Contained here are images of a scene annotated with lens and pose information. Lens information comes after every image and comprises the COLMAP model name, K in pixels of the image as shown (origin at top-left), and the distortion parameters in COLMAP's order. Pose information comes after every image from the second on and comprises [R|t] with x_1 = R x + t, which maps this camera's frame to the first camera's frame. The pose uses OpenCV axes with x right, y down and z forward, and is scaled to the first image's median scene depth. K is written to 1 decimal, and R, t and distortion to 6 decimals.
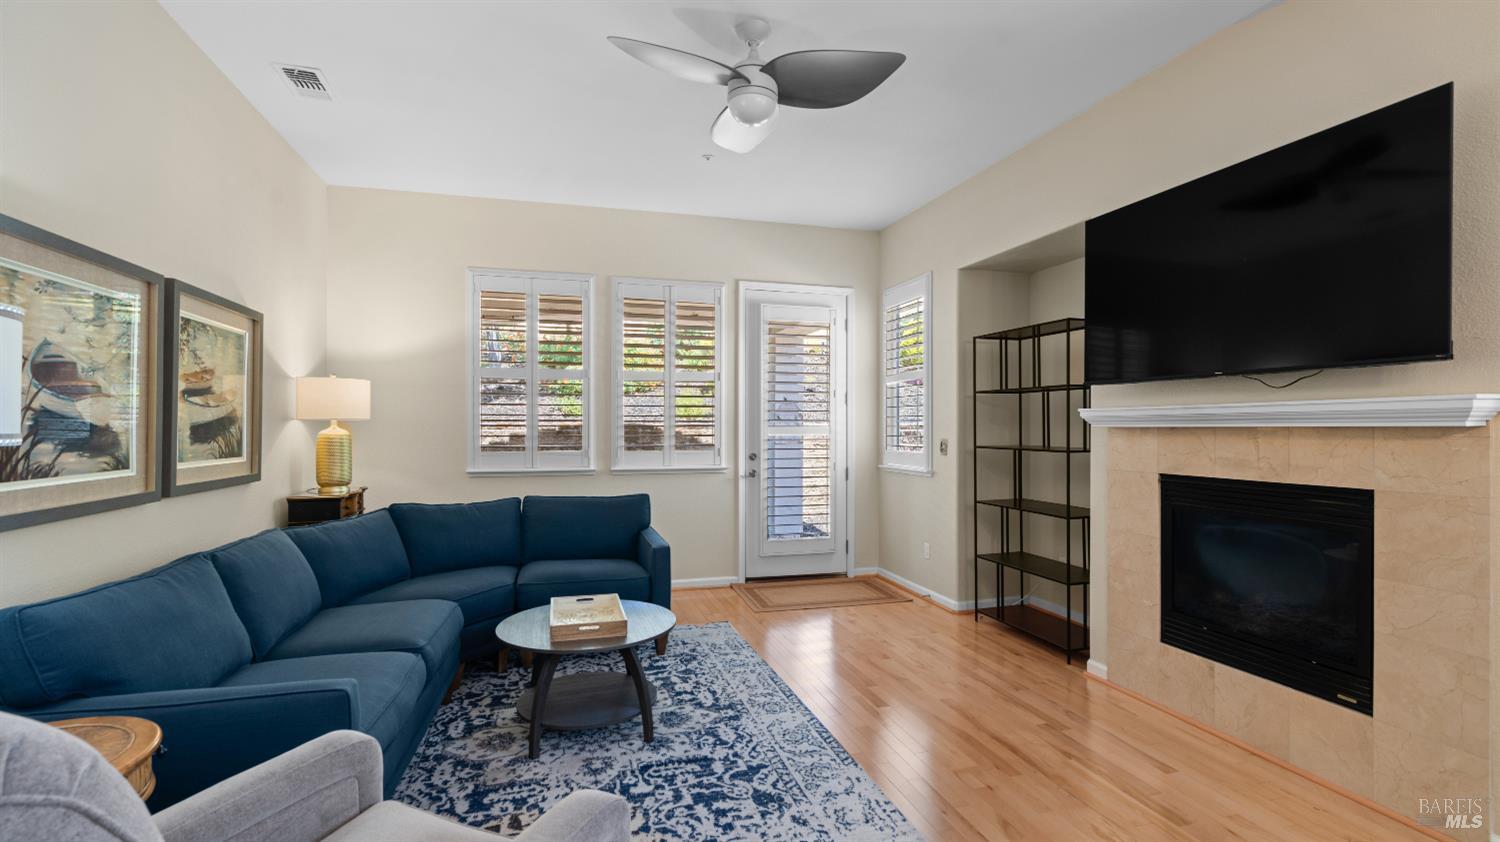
lens RADIAL K [[680.4, 0, 745.1], [0, 680.4, 425.9], [0, 0, 1]] dist [-0.007902, 0.003632]
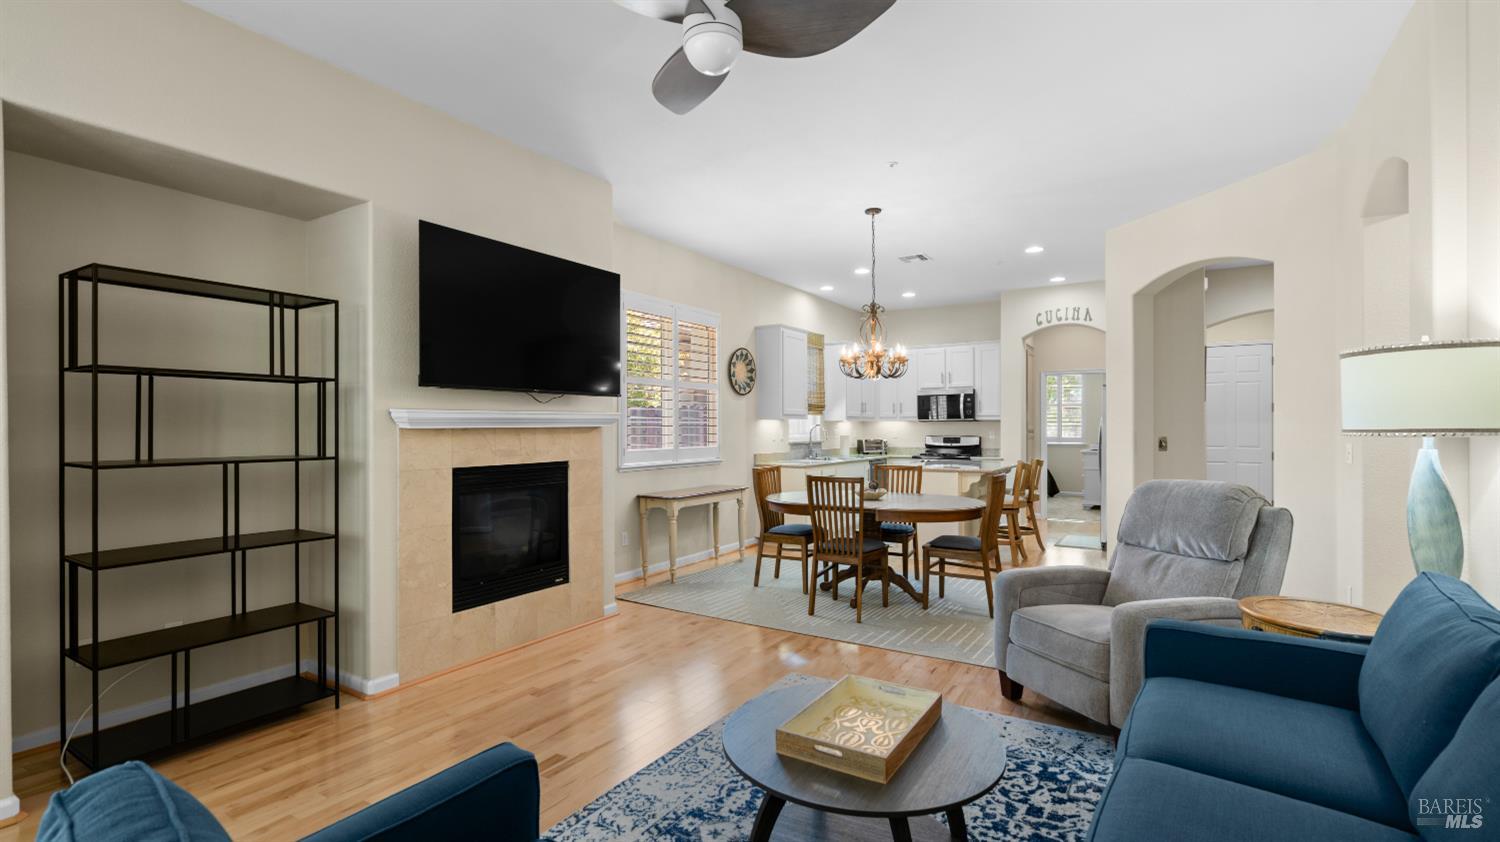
lens RADIAL K [[680.4, 0, 753.6], [0, 680.4, 429.7], [0, 0, 1]] dist [-0.007902, 0.003632]
pose [[-0.676979, -0.002113, 0.735999, -0.616164], [0.004505, 0.999965, 0.007014, -0.001255], [-0.735988, 0.008064, -0.676946, 1.467495]]
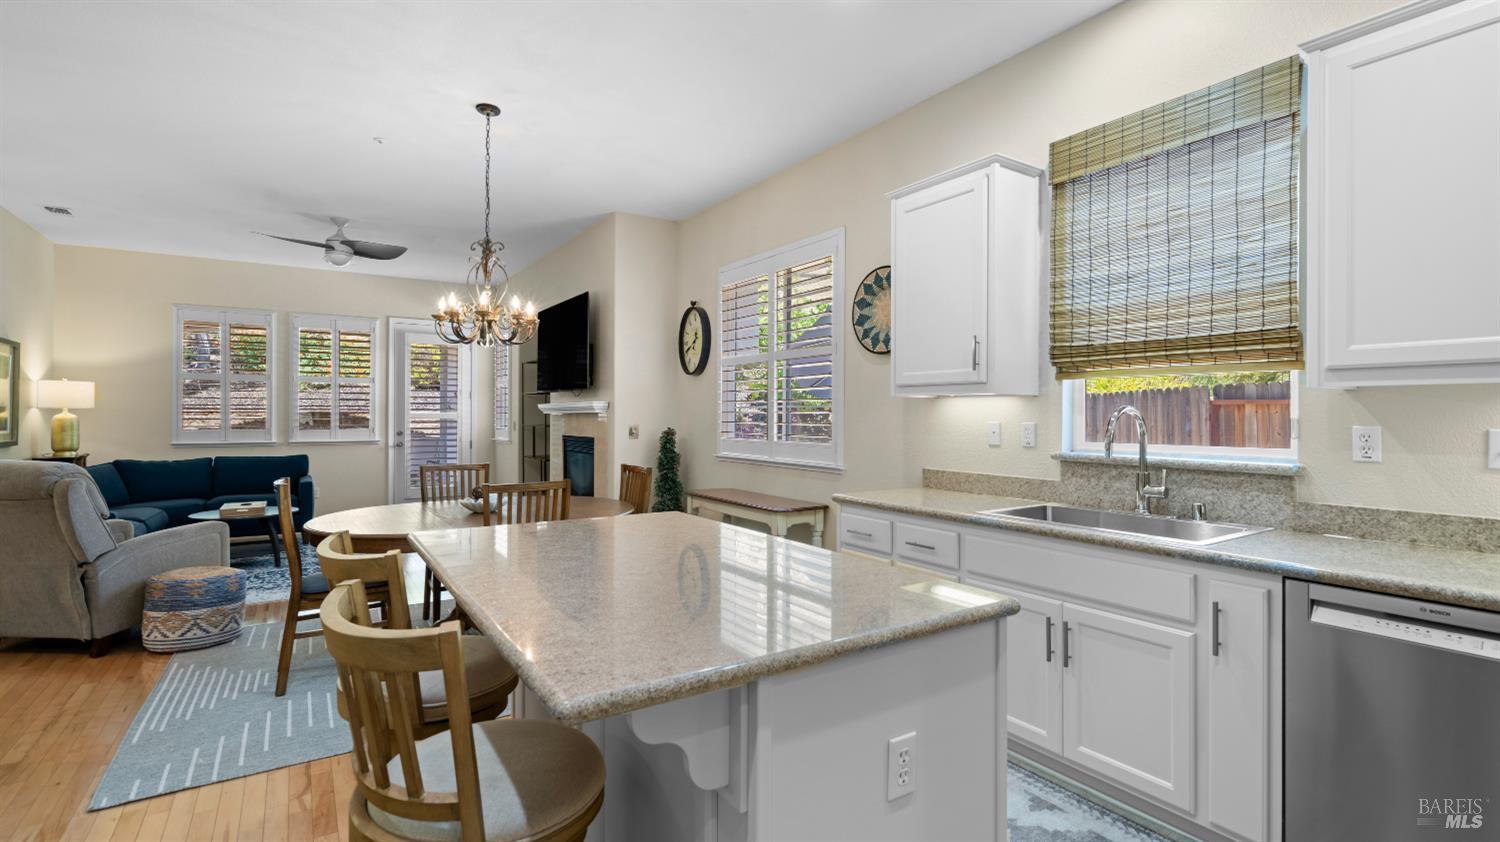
lens RADIAL K [[680.4, 0, 754.3], [0, 680.4, 412.9], [0, 0, 1]] dist [-0.007902, 0.003632]
pose [[0.950769, 0.002746, 0.309889, 0.545499], [-0.001121, 0.999985, -0.005424, 0.012598], [-0.309899, 0.004809, 0.950757, -1.286384]]
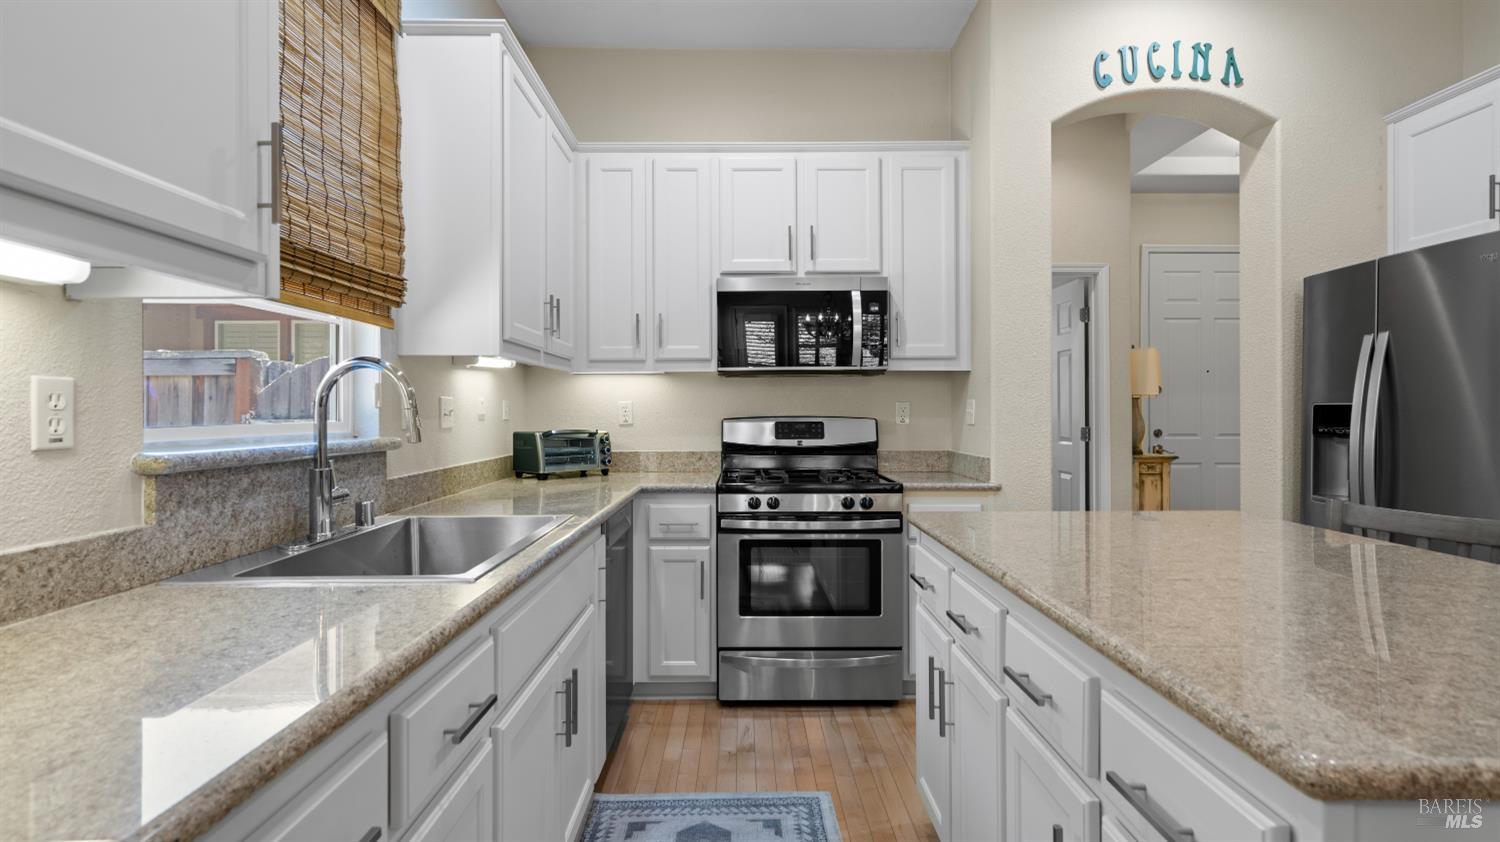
lens RADIAL K [[749.9, 0, 751.6], [0, 749.9, 402.3], [0, 0, 1]] dist [0.011237, 0.000451]
pose [[-0.964822, 0.002926, 0.262887, 0.824889], [0.001130, 0.999975, -0.006983, 0.037106], [-0.262901, -0.006440, -0.964801, -0.139928]]
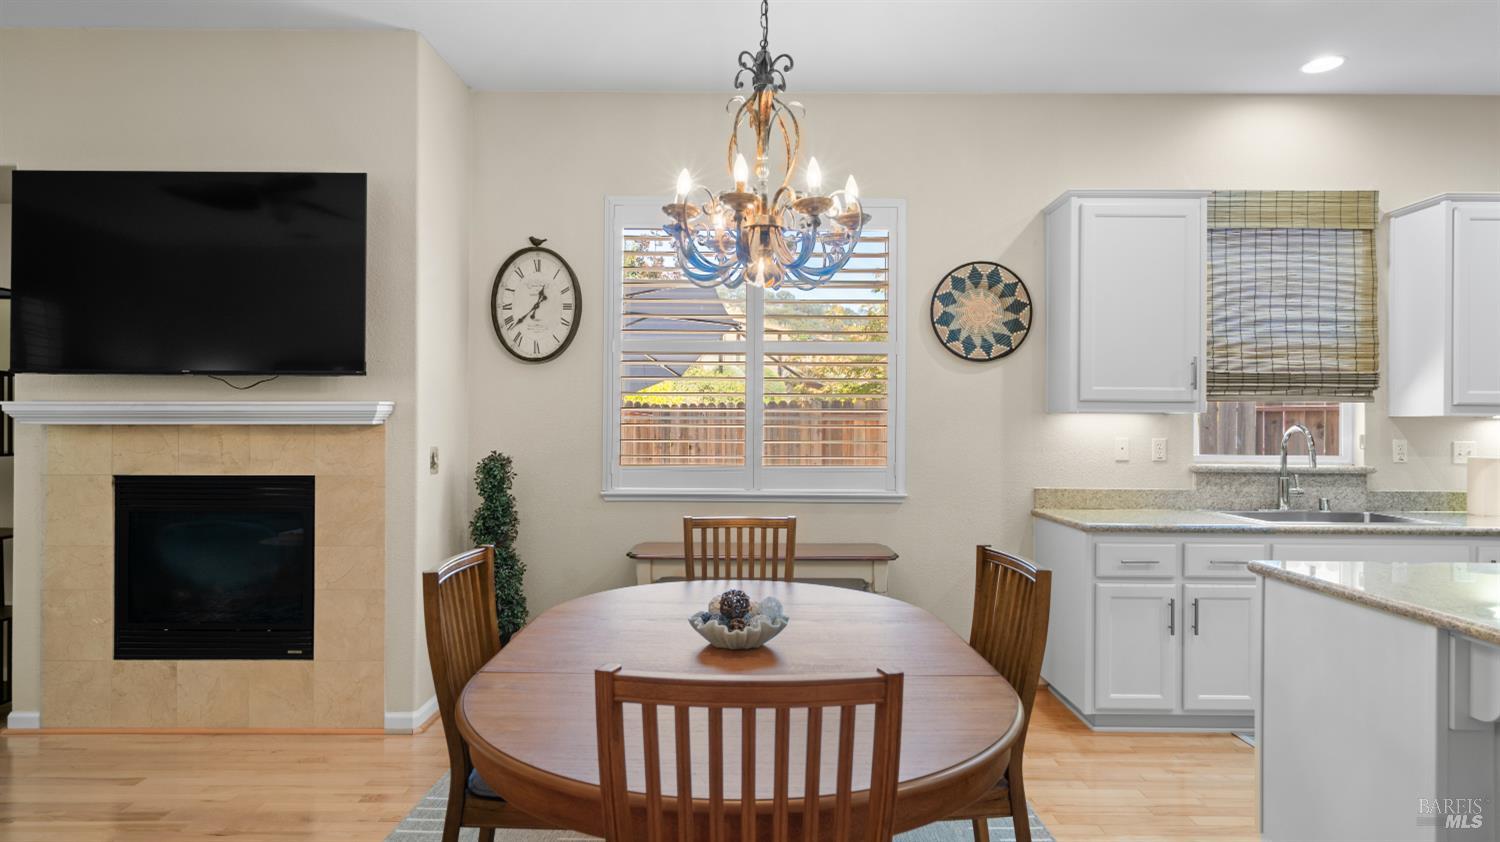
lens RADIAL K [[780.4, 0, 751.8], [0, 780.4, 426.1], [0, 0, 1]] dist [0.002897, -0.000473]
pose [[0.274327, 0.000020, 0.961636, -0.174143], [-0.002676, 0.999996, 0.000742, 0.000784], [-0.961633, -0.002777, 0.274326, -0.122516]]
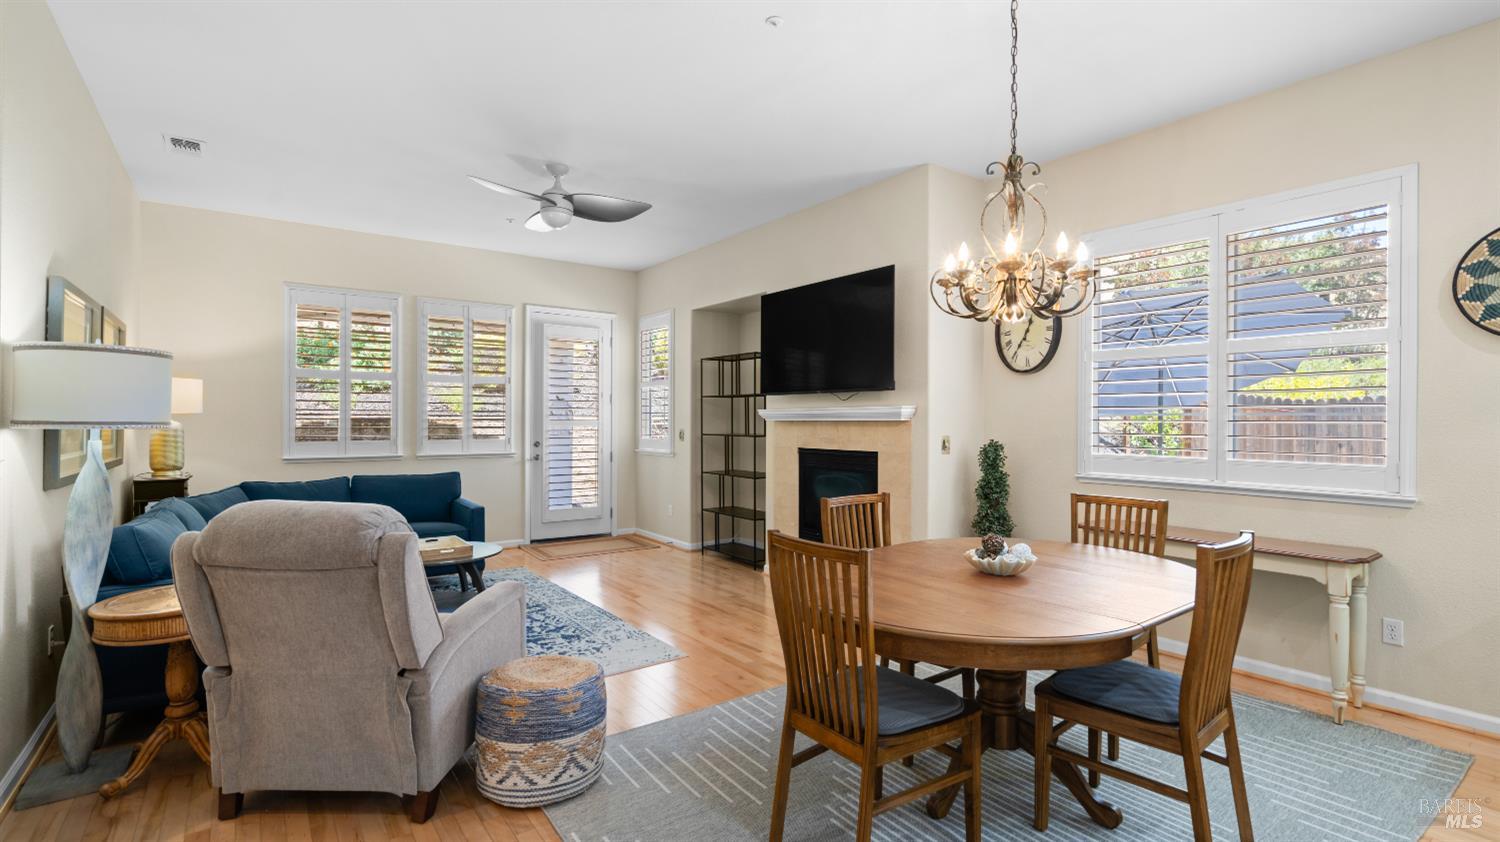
lens RADIAL K [[680.4, 0, 749.2], [0, 680.4, 420.3], [0, 0, 1]] dist [-0.007902, 0.003632]
pose [[0.936354, 0.002640, 0.351048, -0.116858], [-0.002293, 0.999996, -0.001405, 0.003120], [-0.351051, 0.000511, 0.936356, -0.601615]]
